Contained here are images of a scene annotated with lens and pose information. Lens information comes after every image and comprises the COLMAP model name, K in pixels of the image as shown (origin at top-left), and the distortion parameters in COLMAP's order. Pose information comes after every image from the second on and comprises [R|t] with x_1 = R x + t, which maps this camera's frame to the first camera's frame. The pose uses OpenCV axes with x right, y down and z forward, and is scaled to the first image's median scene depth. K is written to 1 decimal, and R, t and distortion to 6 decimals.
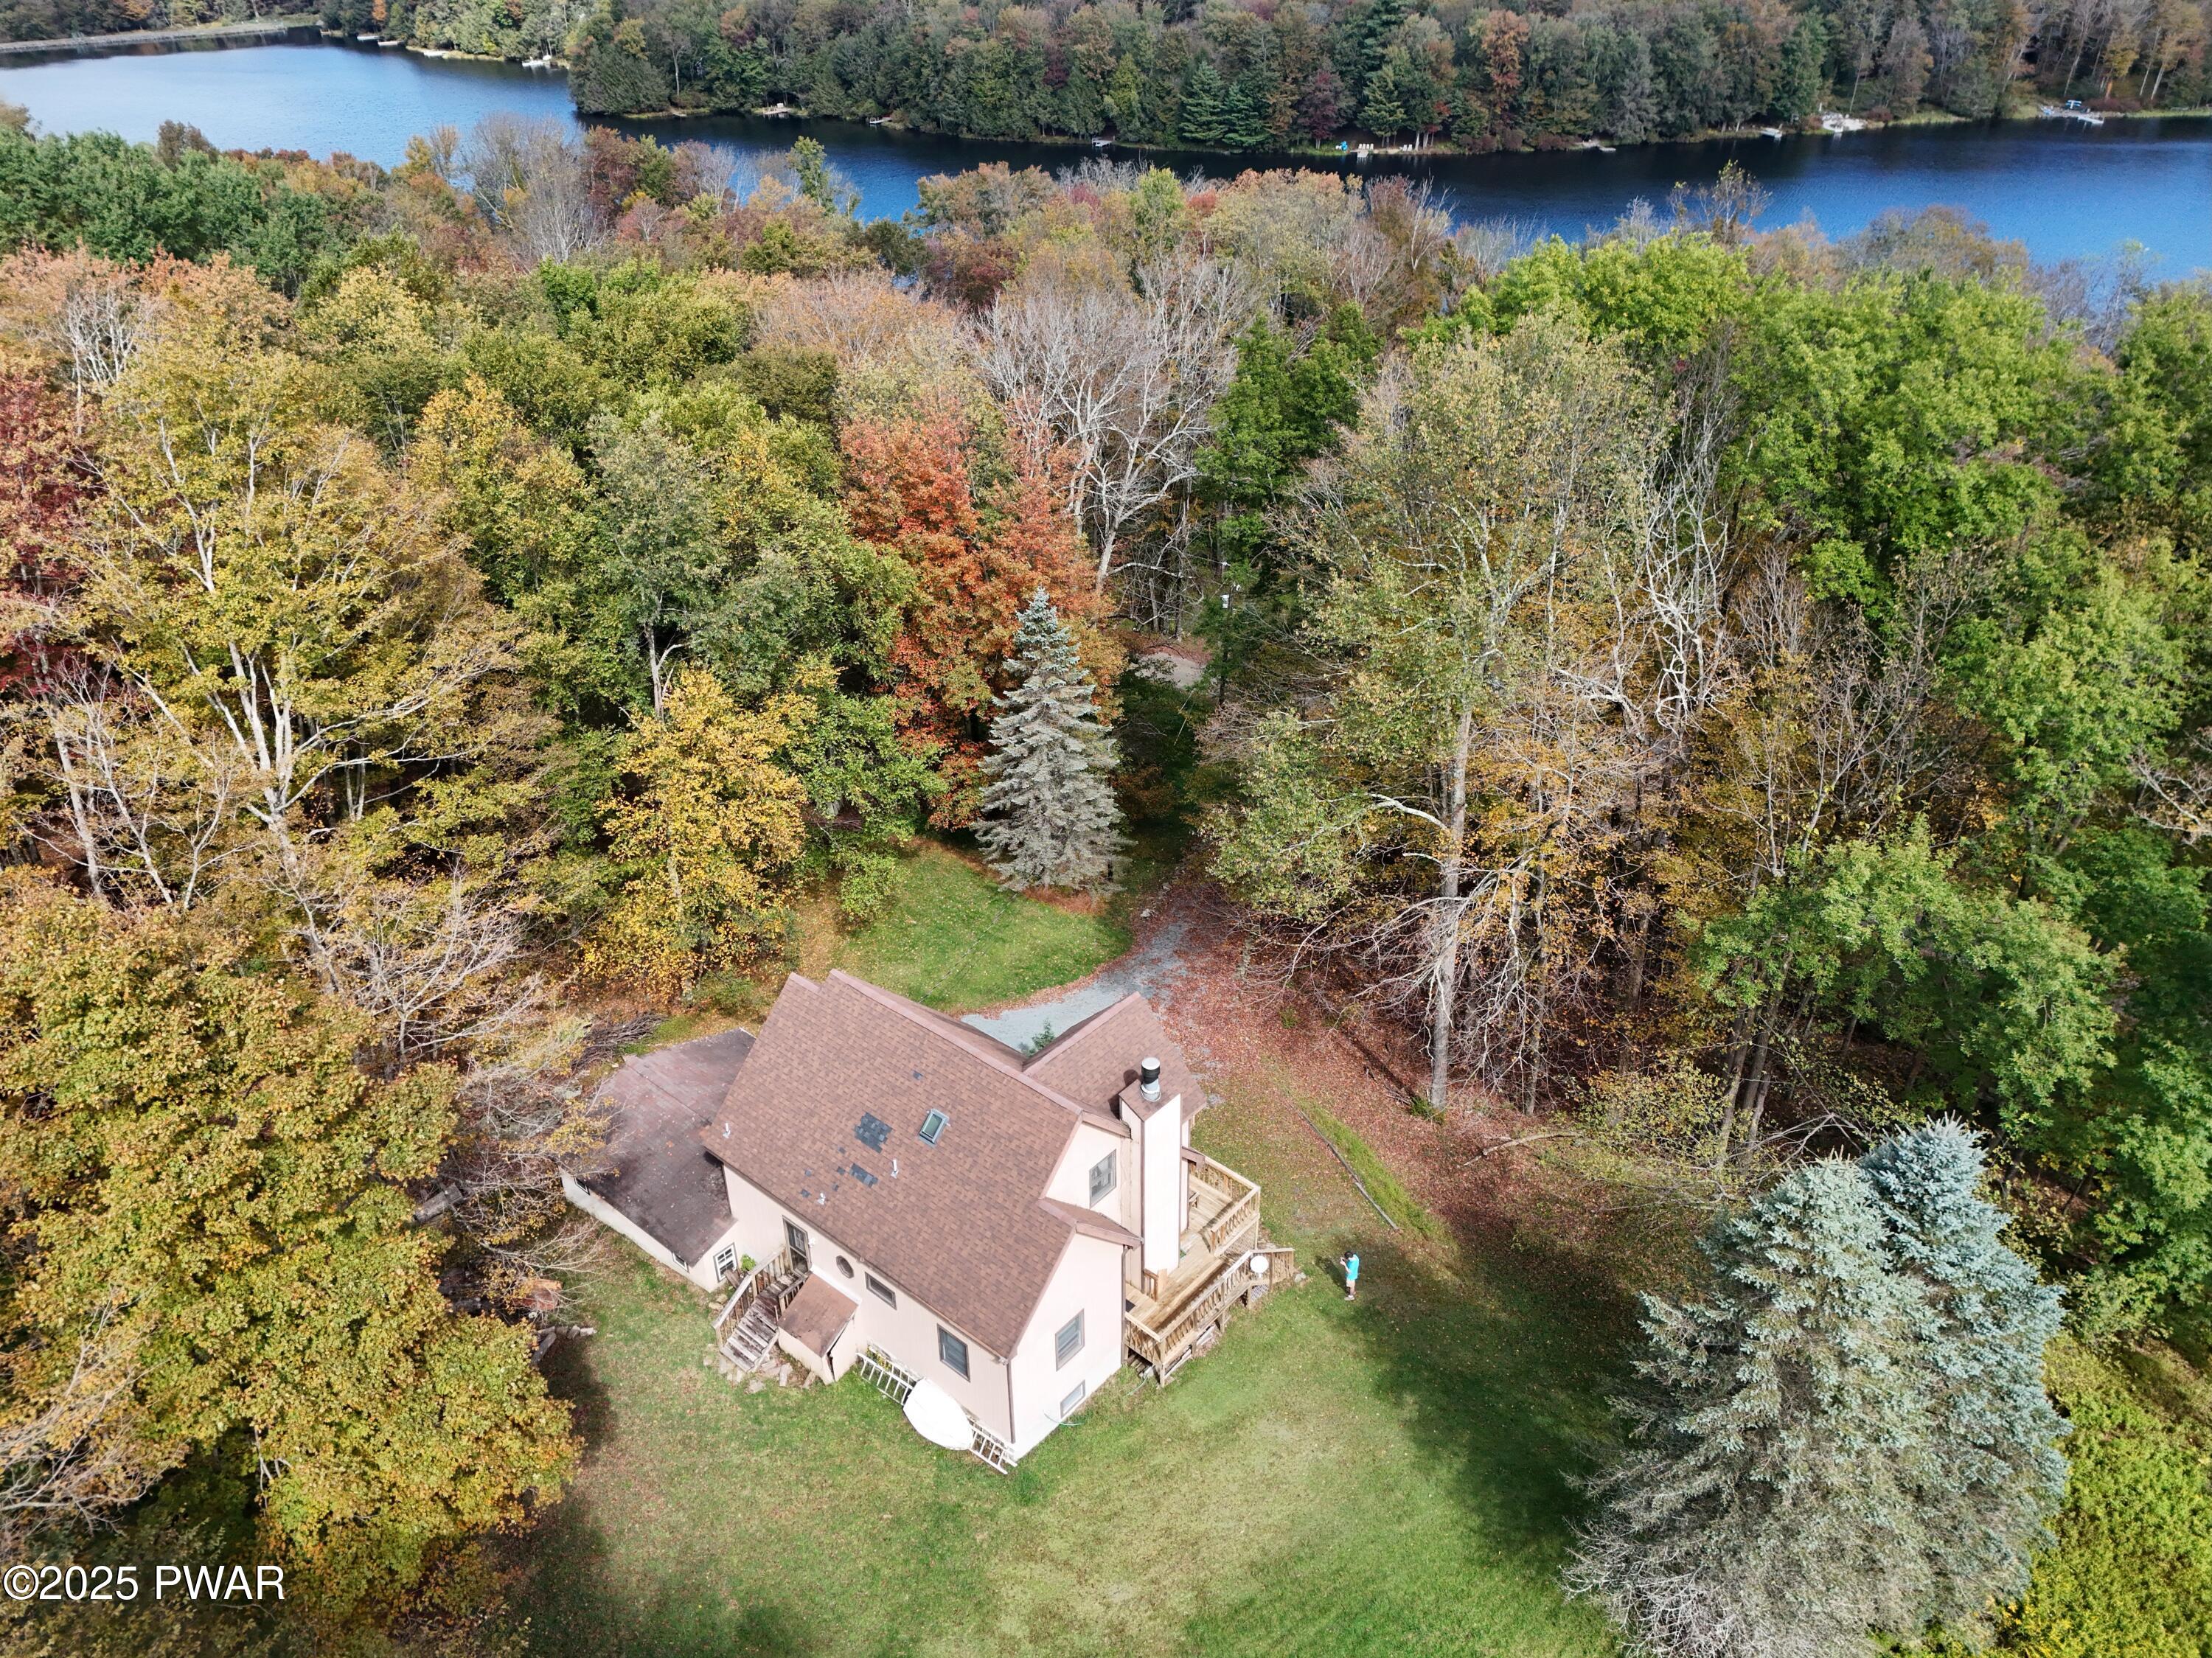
lens RADIAL K [[1651.5, 0, 1106.0], [0, 1651.5, 829.0], [0, 0, 1]] dist [0.067399, -0.061925]
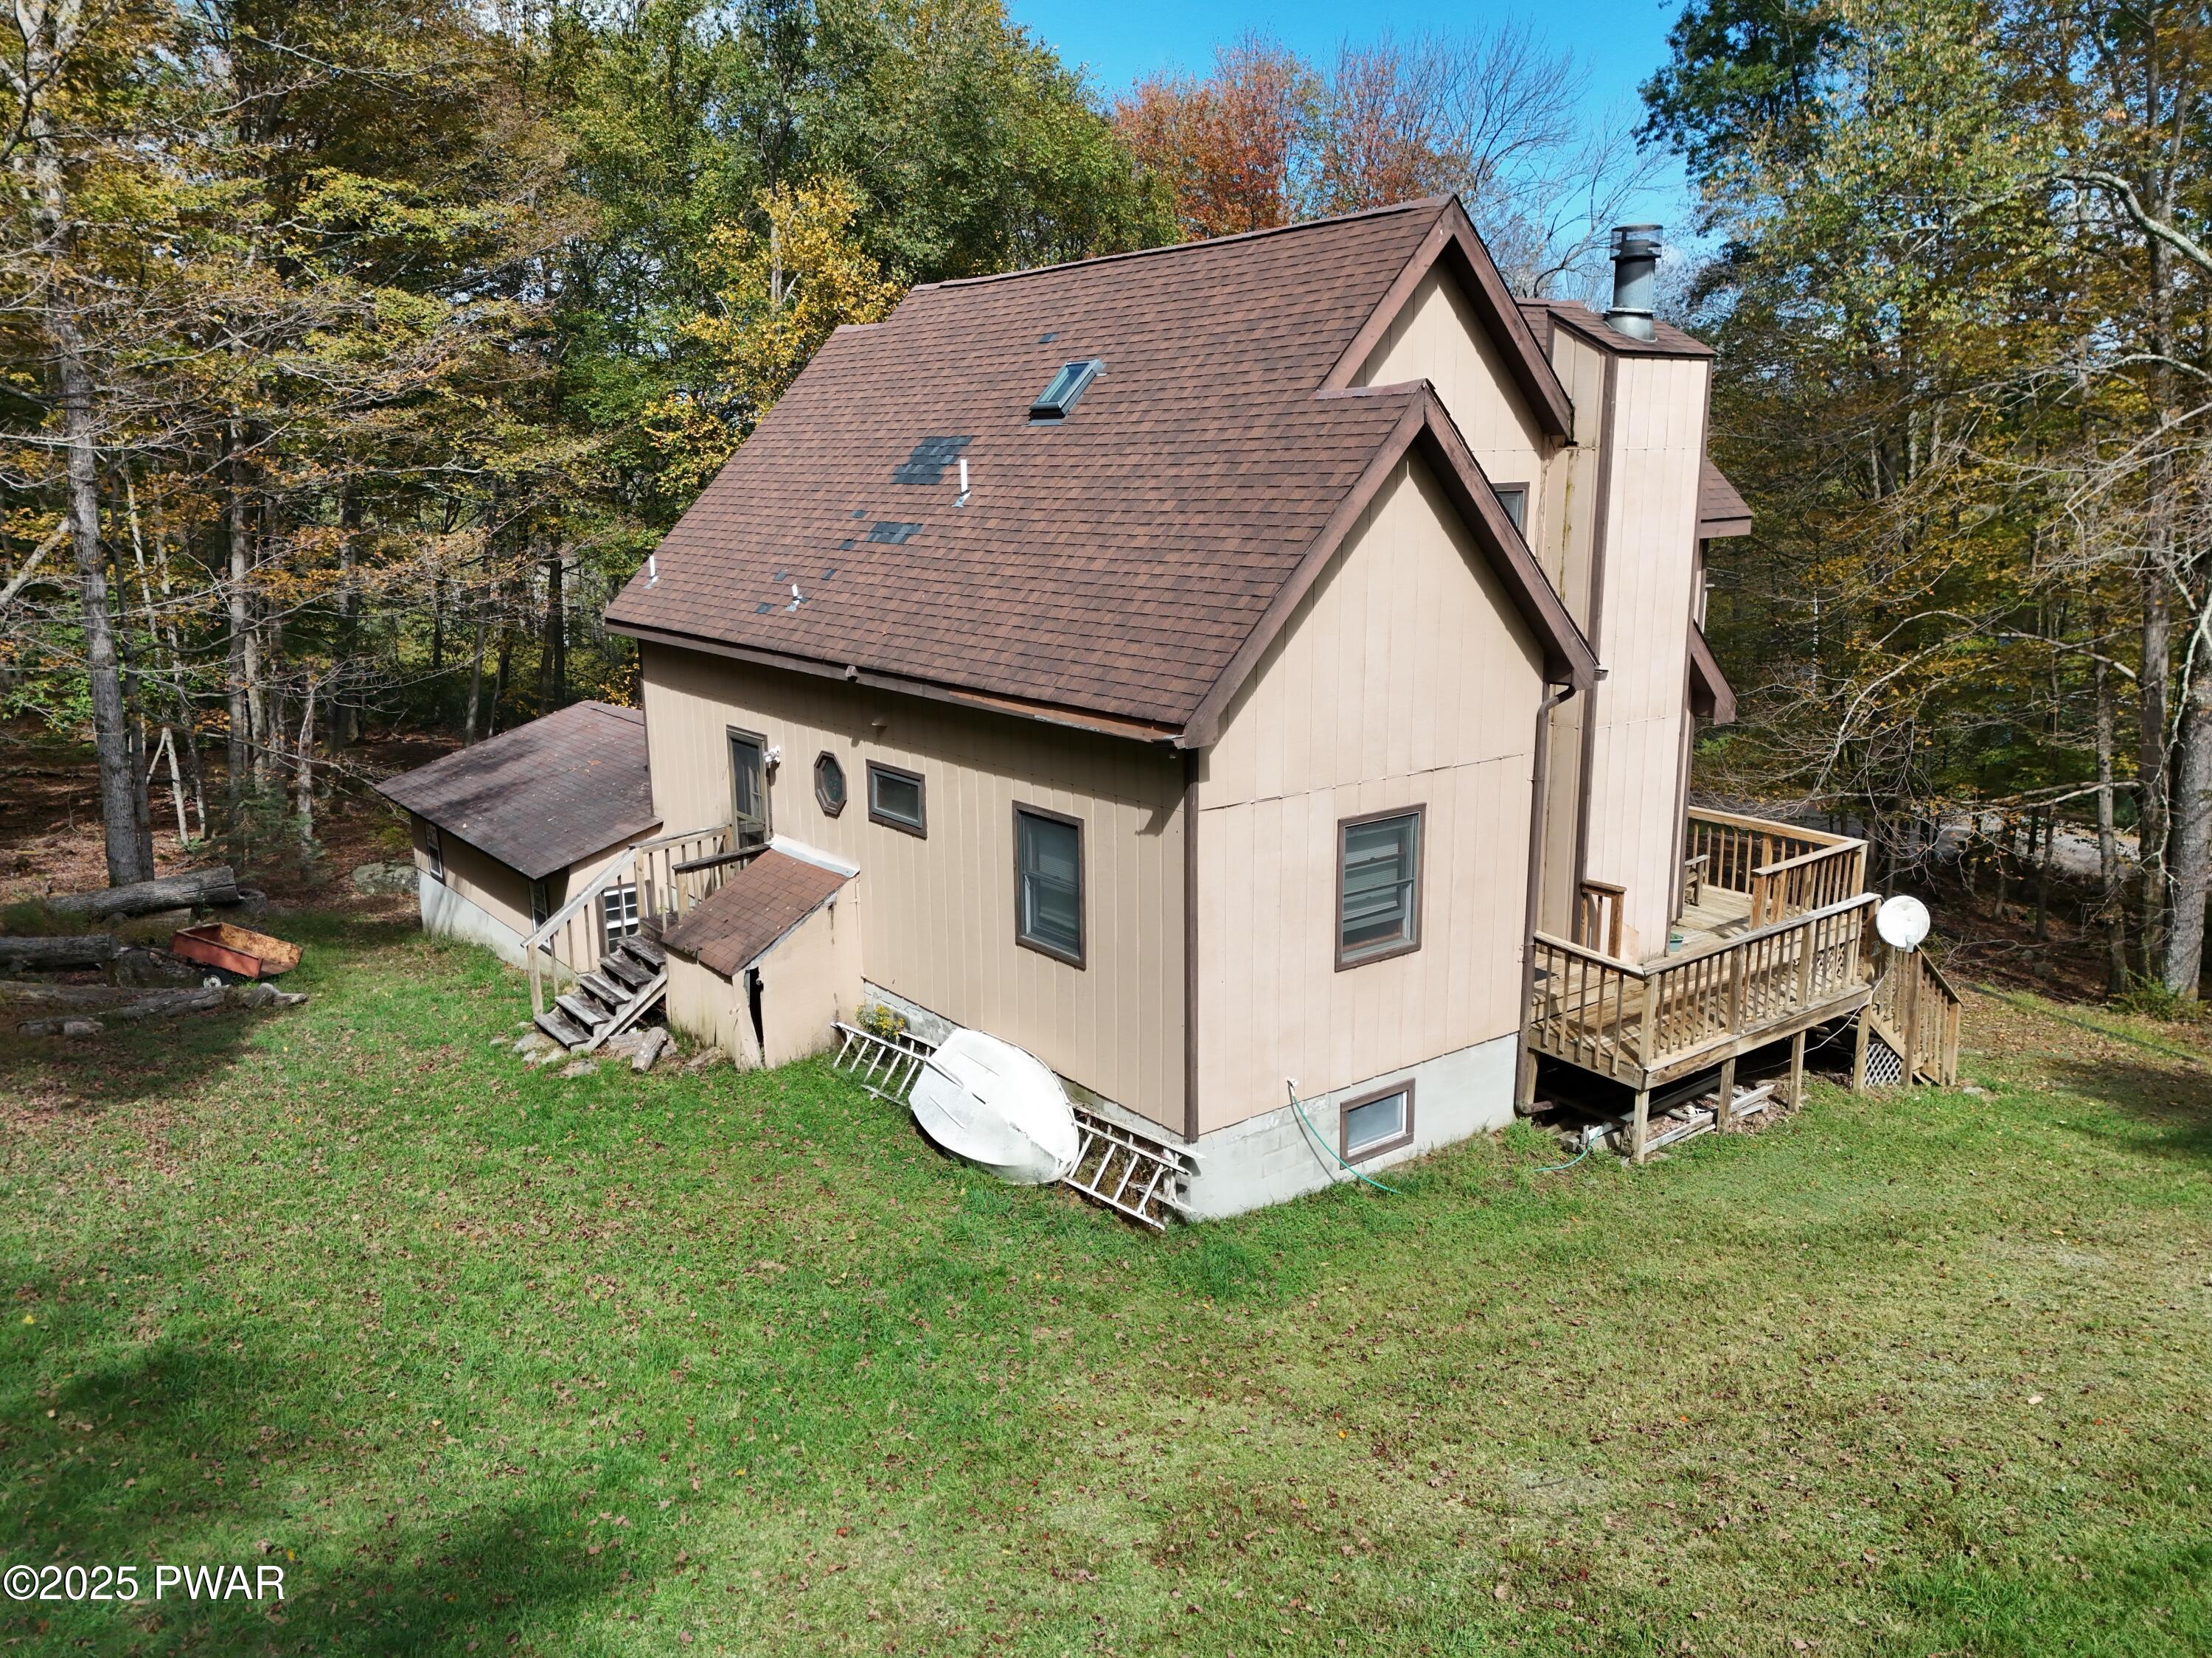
lens RADIAL K [[1651.5, 0, 1106.0], [0, 1651.5, 829.0], [0, 0, 1]] dist [0.067399, -0.061925]
pose [[0.978344, 0.041072, -0.202869, -0.005922], [-0.102833, 0.947048, -0.304181, 0.296383], [0.179633, 0.318456, 0.930762, 0.483509]]
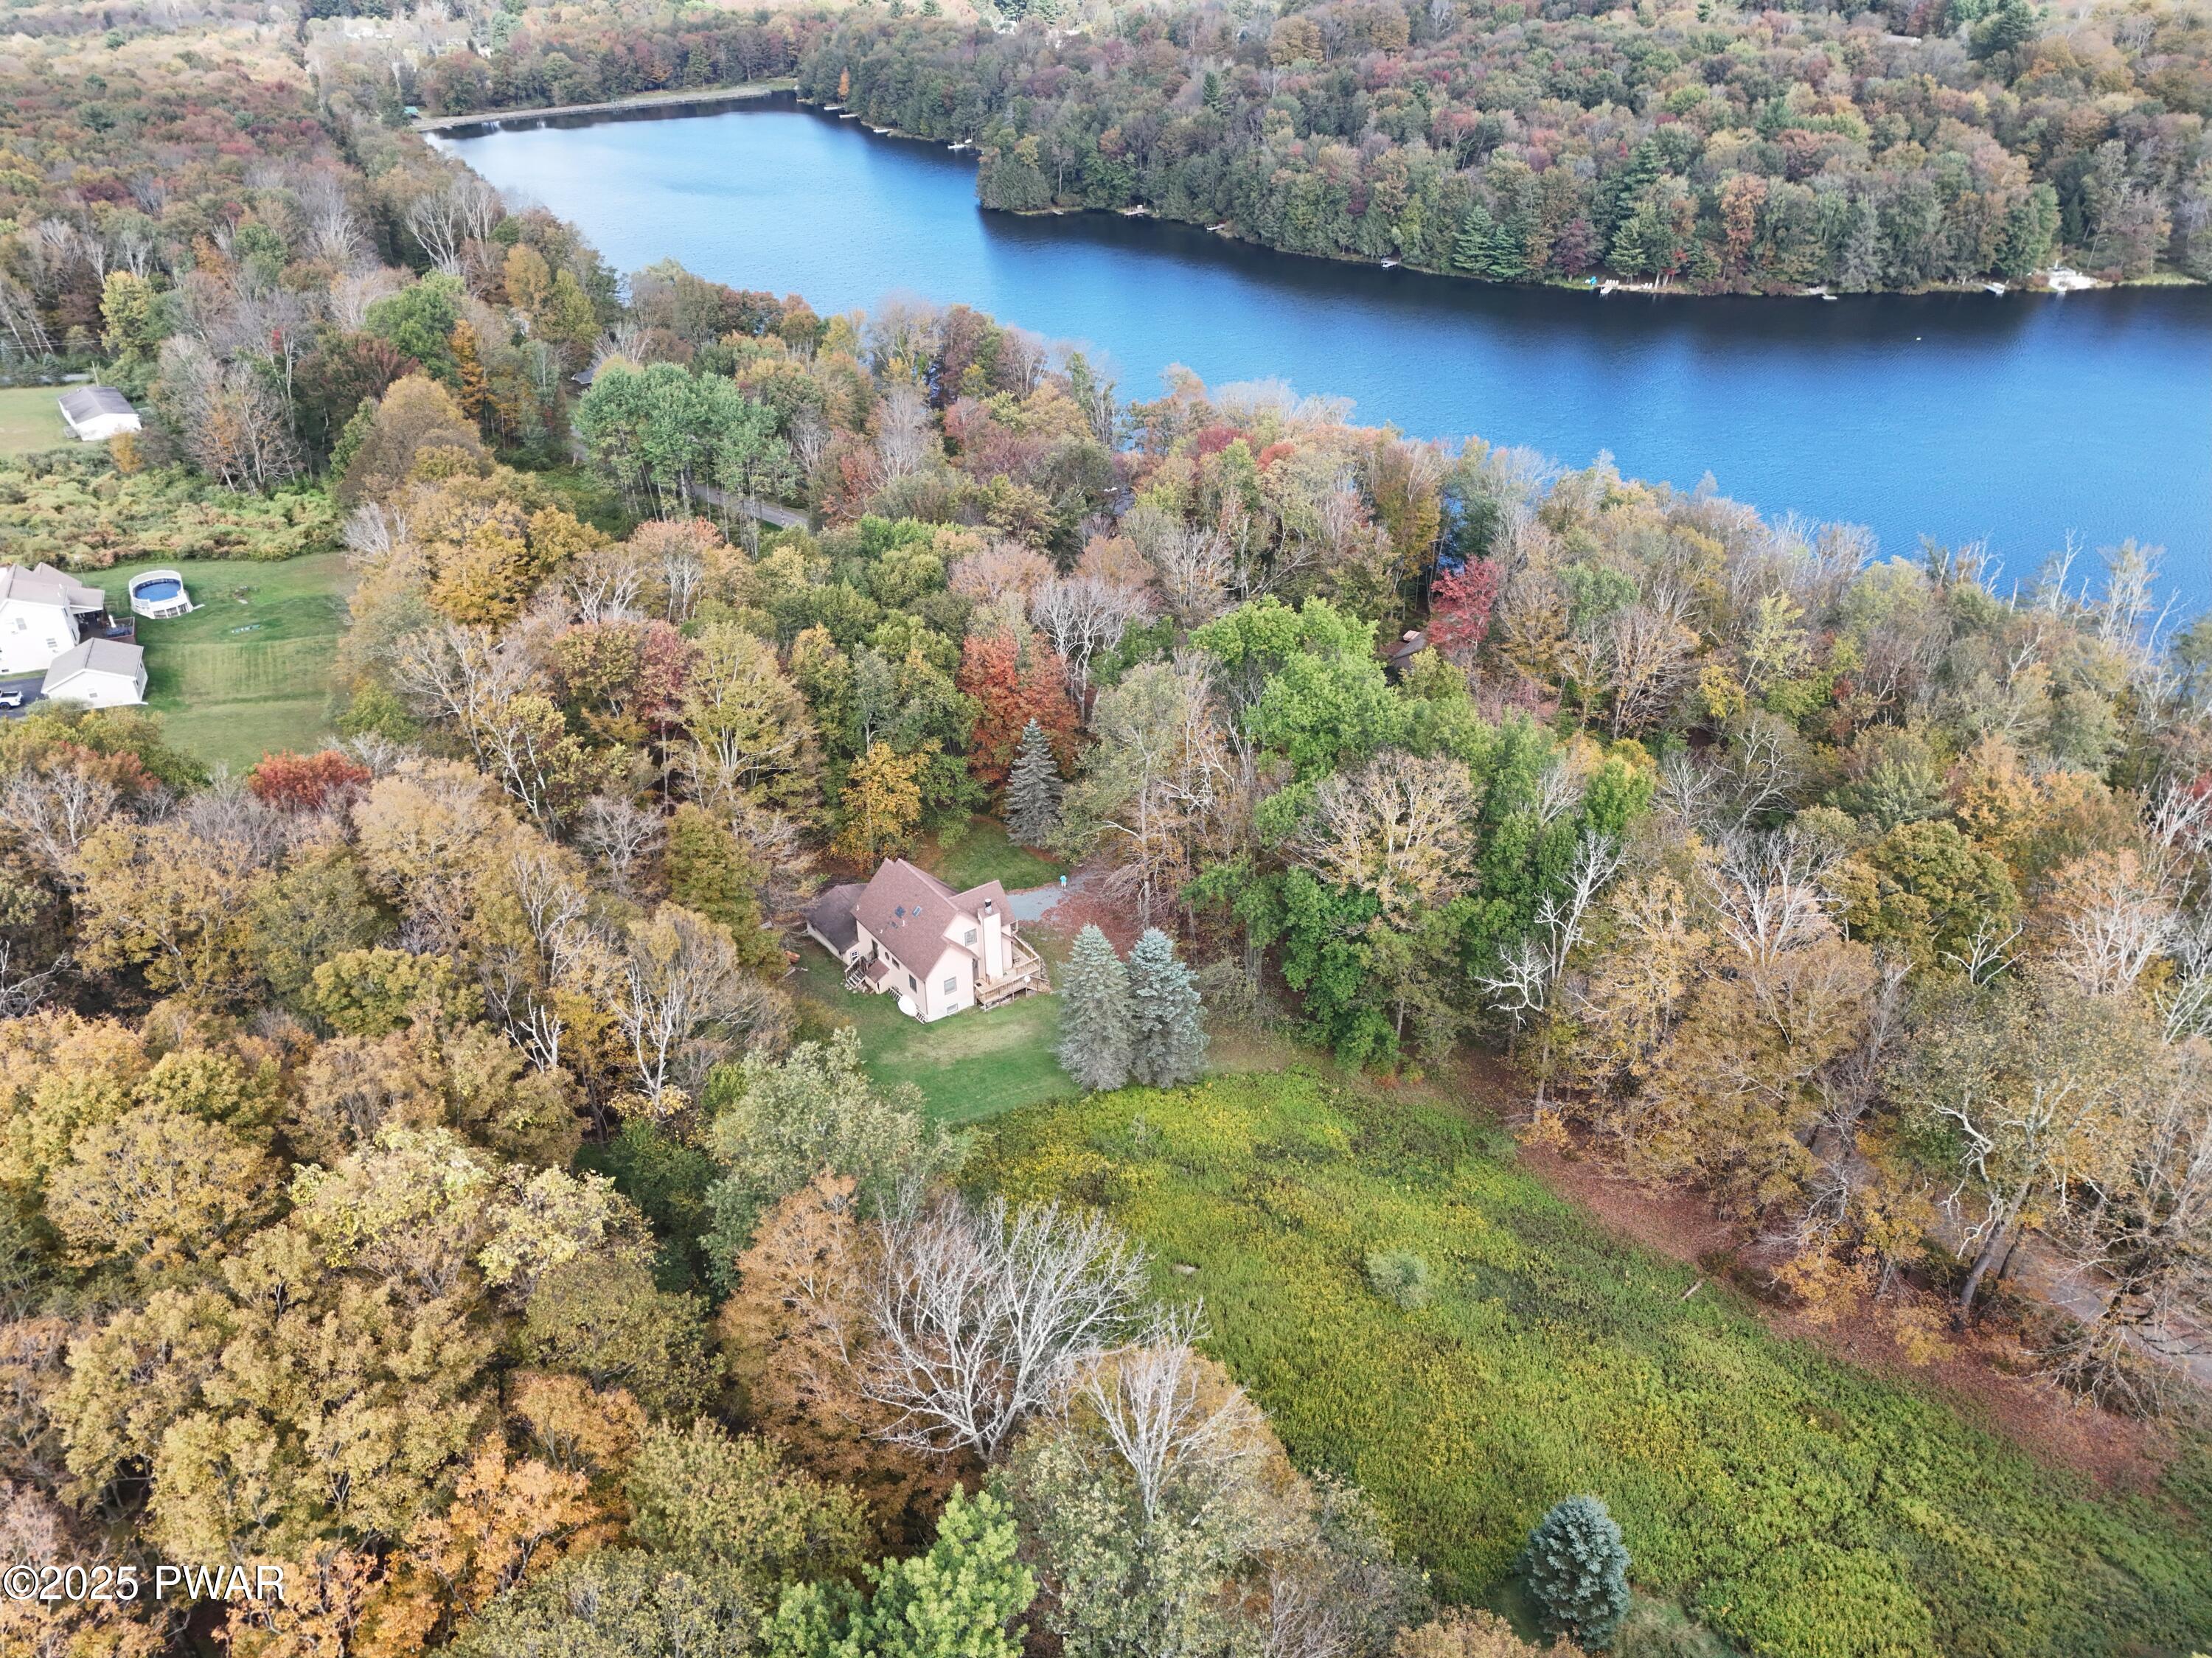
lens RADIAL K [[1651.5, 0, 1106.0], [0, 1651.5, 829.0], [0, 0, 1]] dist [0.067399, -0.061925]
pose [[0.971596, 0.124804, -0.201060, 0.608111], [-0.123129, 0.992171, 0.020865, -0.056923], [0.202090, 0.004484, 0.979357, -1.404373]]
